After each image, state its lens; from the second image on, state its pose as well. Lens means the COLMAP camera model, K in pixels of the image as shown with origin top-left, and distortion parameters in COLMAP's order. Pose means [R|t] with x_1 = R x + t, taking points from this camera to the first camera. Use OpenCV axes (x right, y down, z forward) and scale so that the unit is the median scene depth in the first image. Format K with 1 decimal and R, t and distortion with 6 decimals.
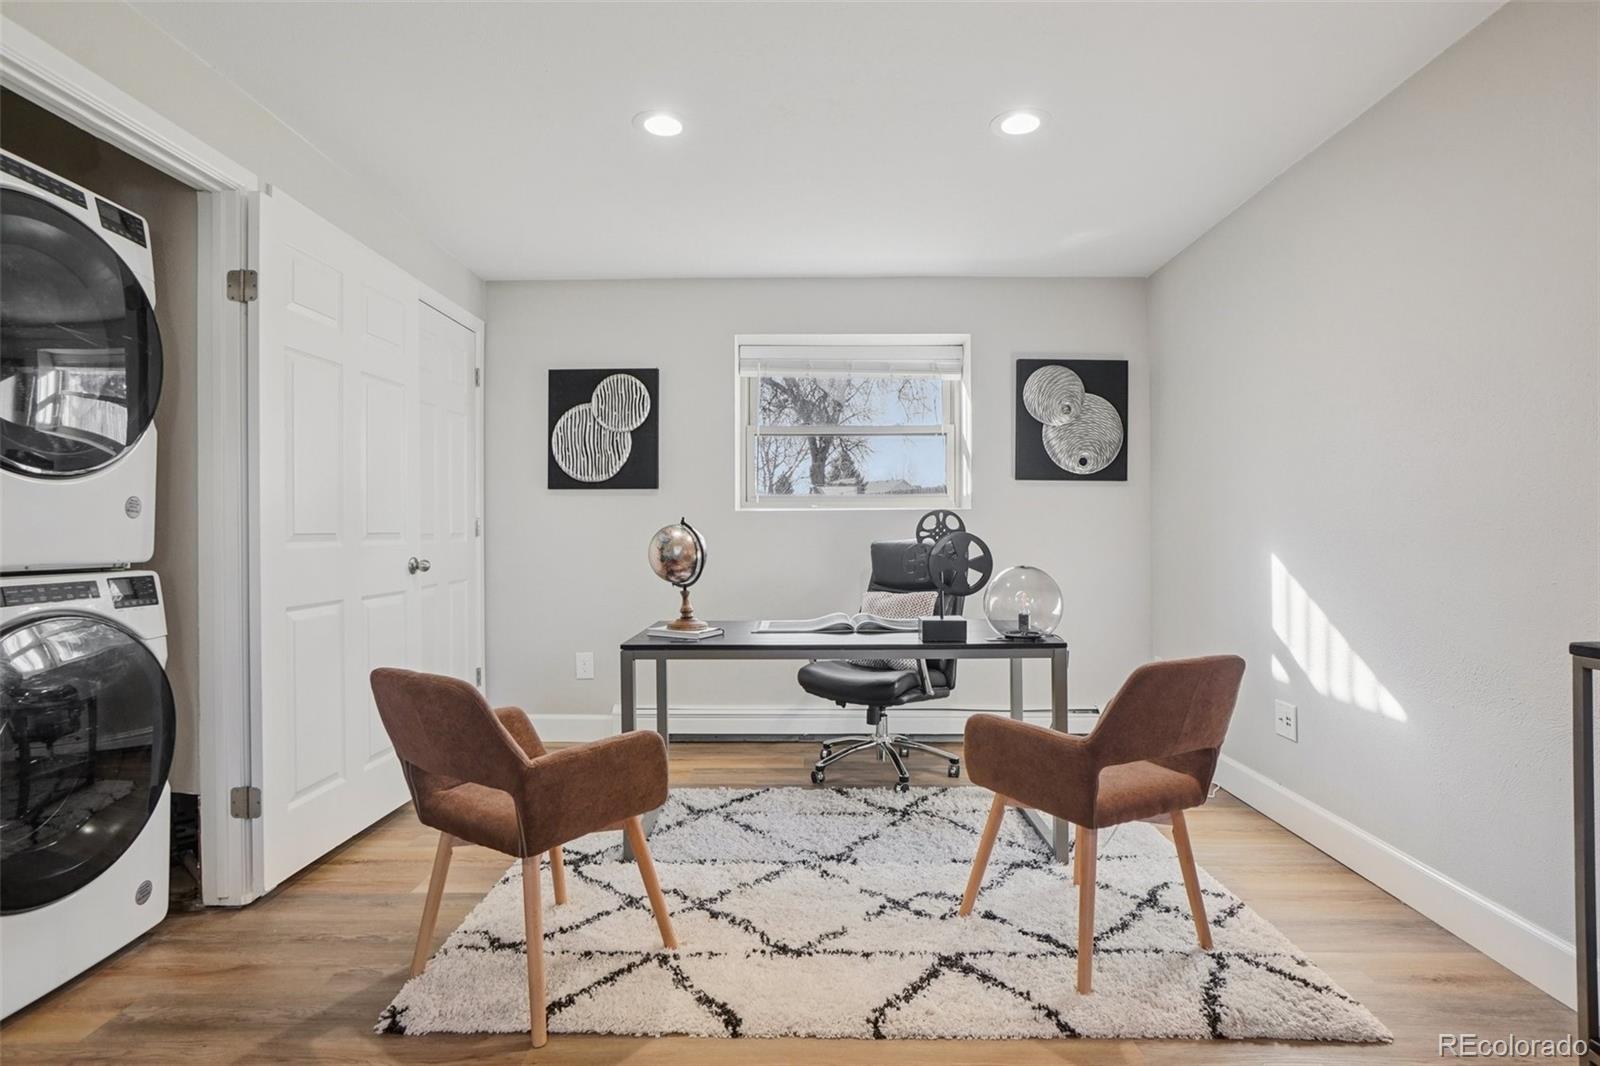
lens RADIAL K [[842.2, 0, 794.7], [0, 842.2, 521.4], [0, 0, 1]] dist [-0.028834, 0.006404]
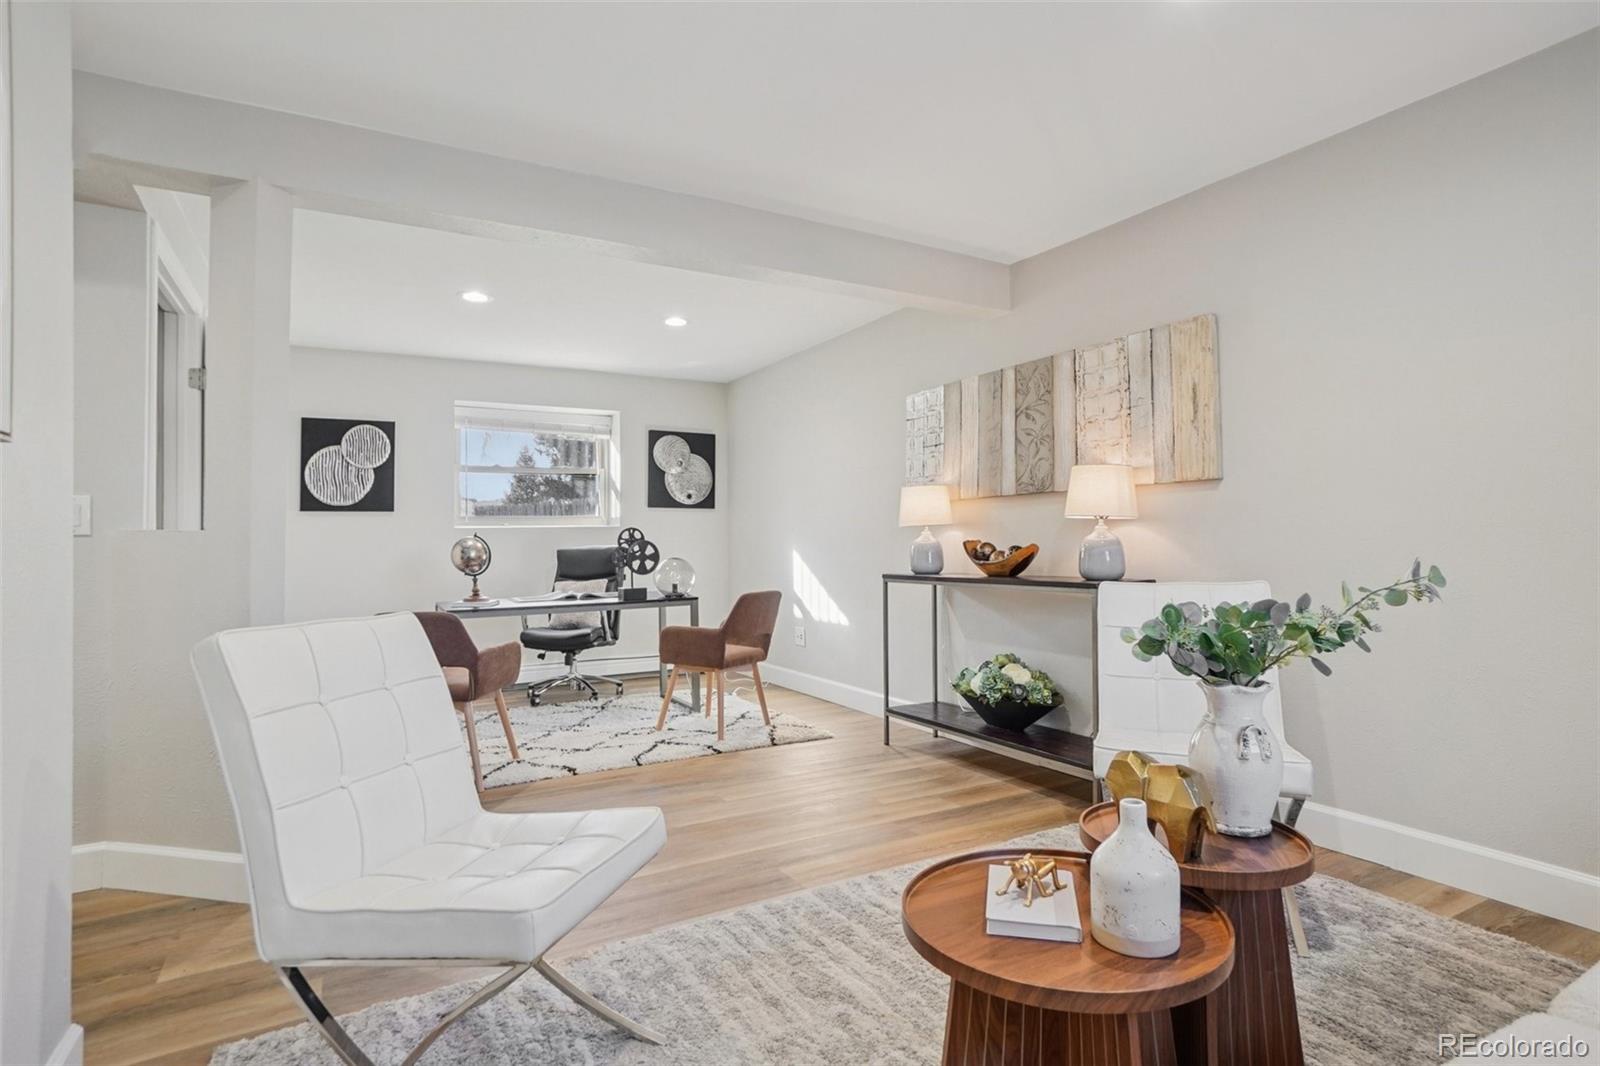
lens RADIAL K [[842.2, 0, 808.7], [0, 842.2, 521.7], [0, 0, 1]] dist [-0.028834, 0.006404]
pose [[0.862283, 0.001830, 0.506423, -0.381268], [0.005993, 0.999887, -0.013817, 0.000434], [-0.506390, 0.014949, 0.862175, -0.693706]]
